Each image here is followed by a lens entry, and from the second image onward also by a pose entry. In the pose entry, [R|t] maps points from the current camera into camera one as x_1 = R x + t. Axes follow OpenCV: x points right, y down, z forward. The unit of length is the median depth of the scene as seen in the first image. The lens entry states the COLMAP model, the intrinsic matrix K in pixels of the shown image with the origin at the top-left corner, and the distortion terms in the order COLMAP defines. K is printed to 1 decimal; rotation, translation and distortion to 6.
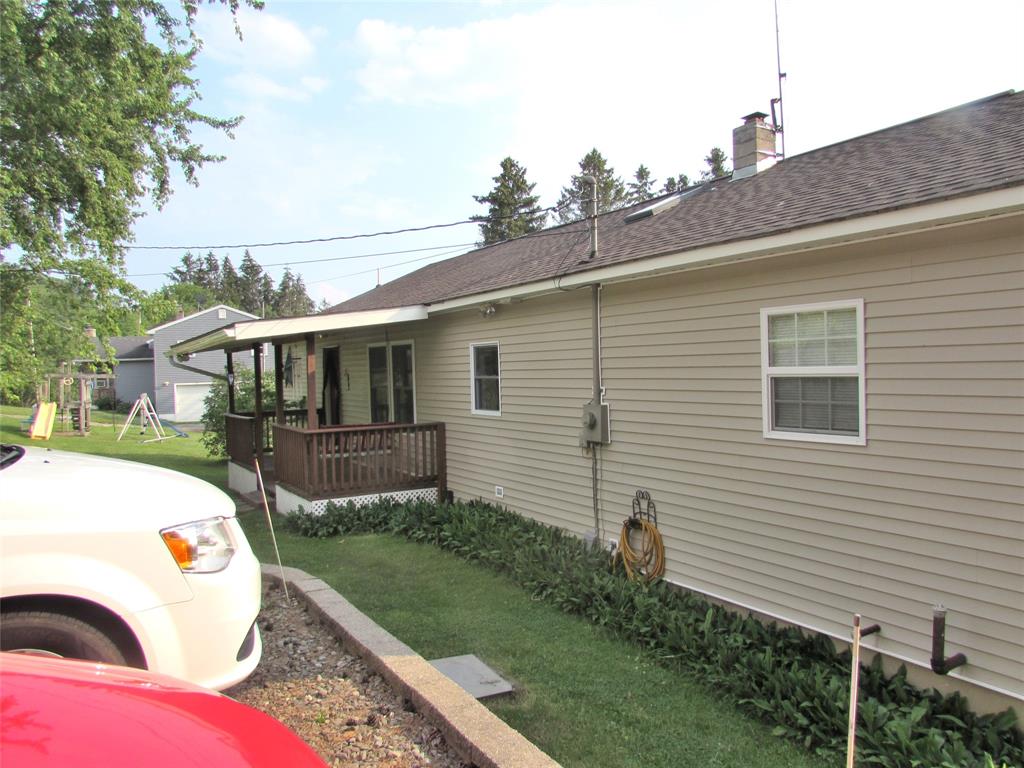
lens RADIAL K [[710.0, 0, 512.0], [0, 710.0, 384.0], [0, 0, 1]] dist [-0.038874, 0.019285]
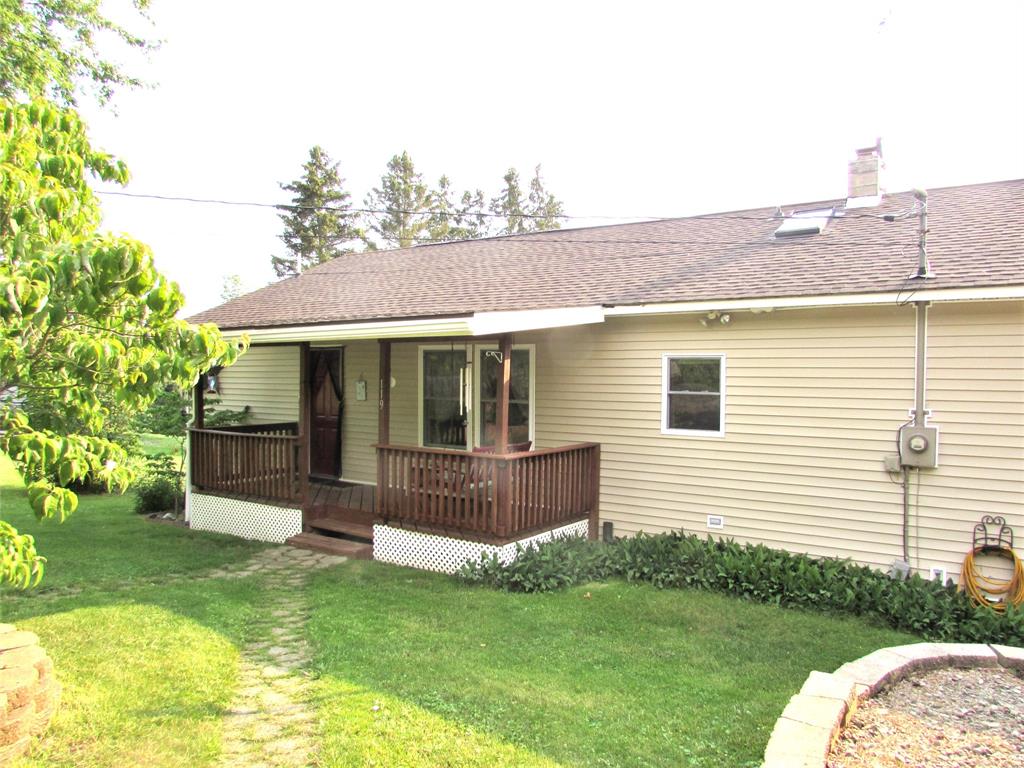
lens RADIAL K [[710.0, 0, 512.0], [0, 710.0, 384.0], [0, 0, 1]] dist [-0.038874, 0.019285]
pose [[0.914019, 0.028142, 0.404693, -0.757796], [-0.022869, 0.999579, -0.017859, 0.000280], [-0.405025, 0.007068, 0.914278, 0.352454]]
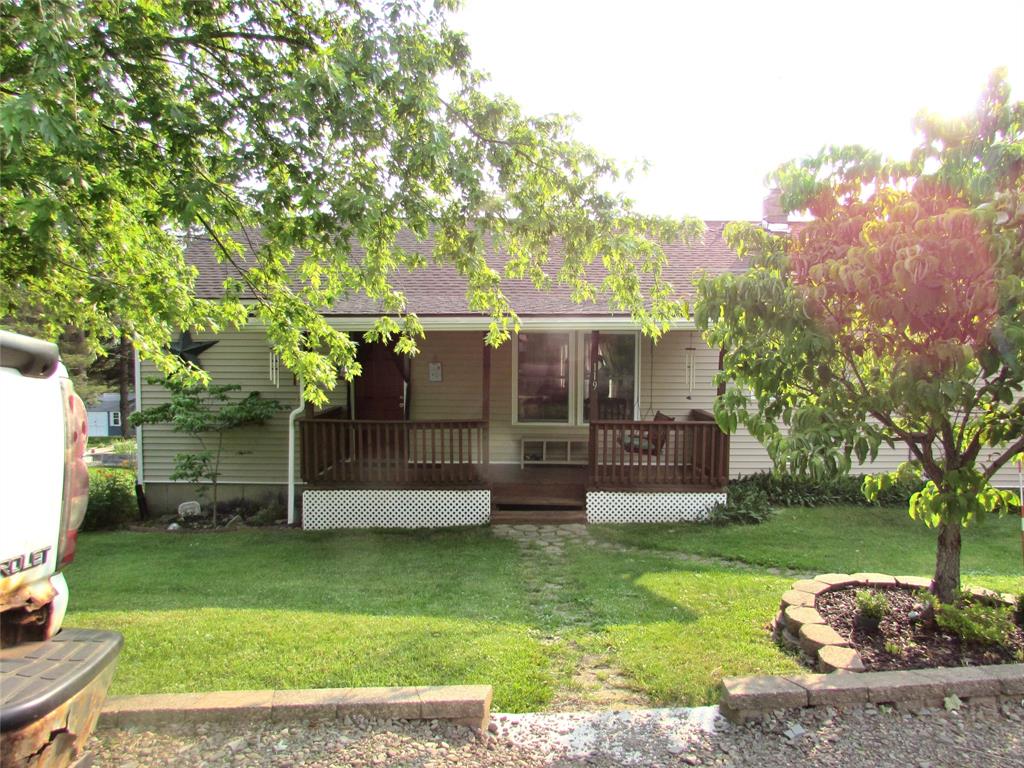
lens RADIAL K [[711.4, 0, 515.9], [0, 711.4, 388.1], [0, 0, 1]] dist [-0.037275, 0.010337]
pose [[0.538920, -0.022161, 0.842065, -1.631419], [-0.001642, 0.999624, 0.027359, -0.011818], [-0.842355, -0.016127, 0.538681, 0.901751]]
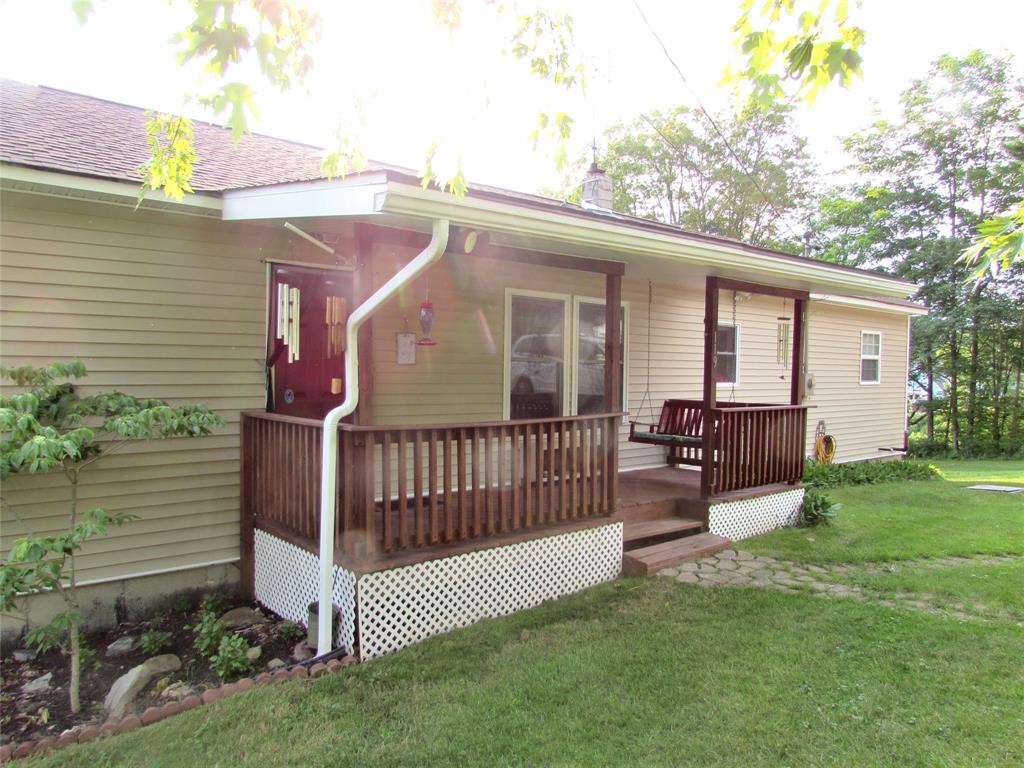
lens RADIAL K [[711.4, 0, 515.9], [0, 711.4, 388.1], [0, 0, 1]] dist [-0.037275, 0.010337]
pose [[-0.129046, -0.001867, 0.991637, -1.389986], [0.015461, 0.999873, 0.003894, 0.045517], [-0.991518, 0.015834, -0.129001, 1.849161]]
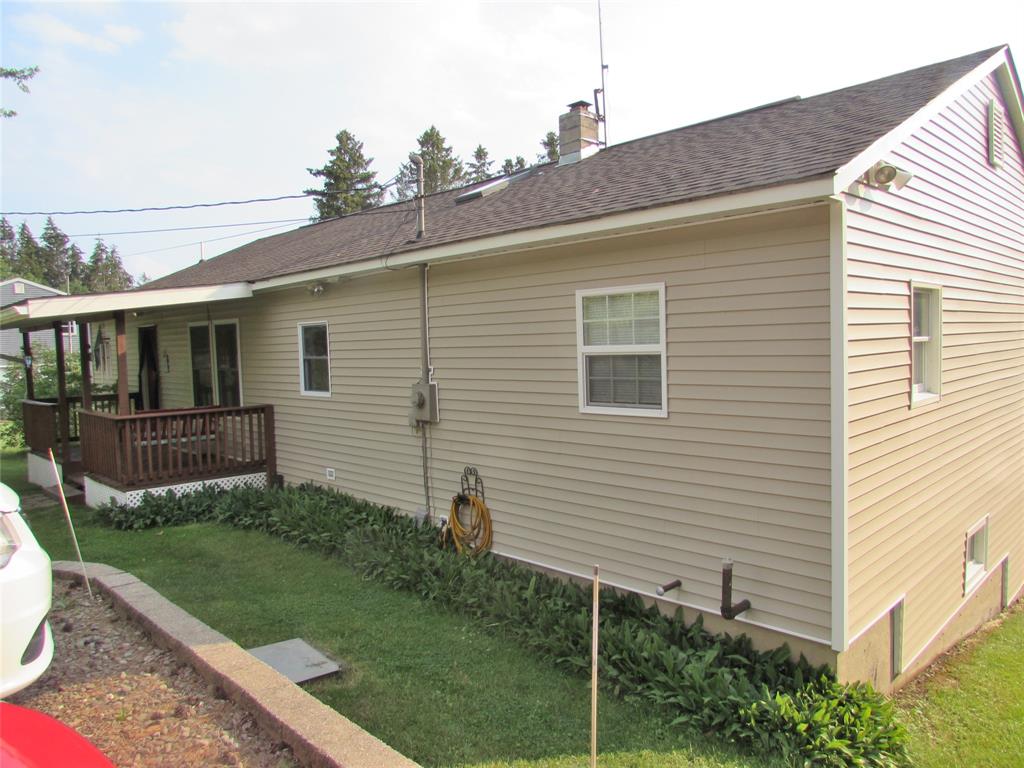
lens RADIAL K [[712.1, 0, 508.9], [0, 712.1, 383.2], [0, 0, 1]] dist [-0.039982, 0.026248]
pose [[0.976845, -0.014660, 0.213445, 0.018877], [0.008708, 0.999547, 0.028801, 0.000127], [-0.213770, -0.026276, 0.976530, -0.014142]]
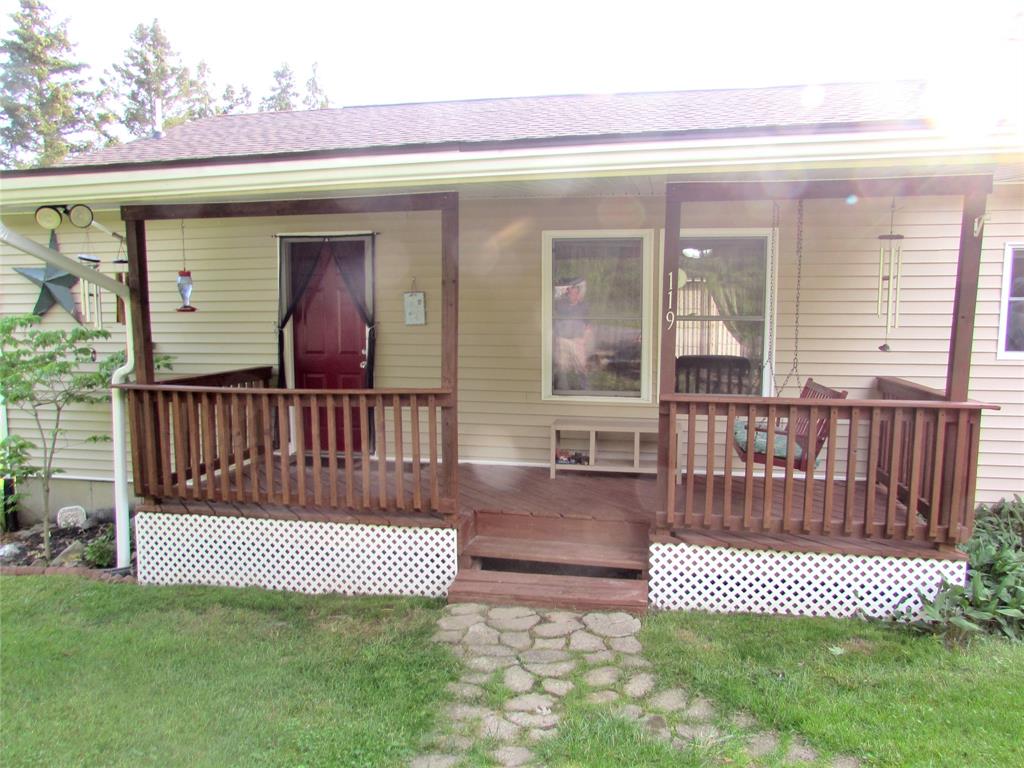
lens RADIAL K [[711.4, 0, 515.9], [0, 711.4, 388.1], [0, 0, 1]] dist [-0.037275, 0.010337]
pose [[0.688279, -0.048520, 0.723821, -1.011600], [-0.001771, 0.997645, 0.068559, 0.033864], [-0.725444, -0.048470, 0.686573, 1.148348]]
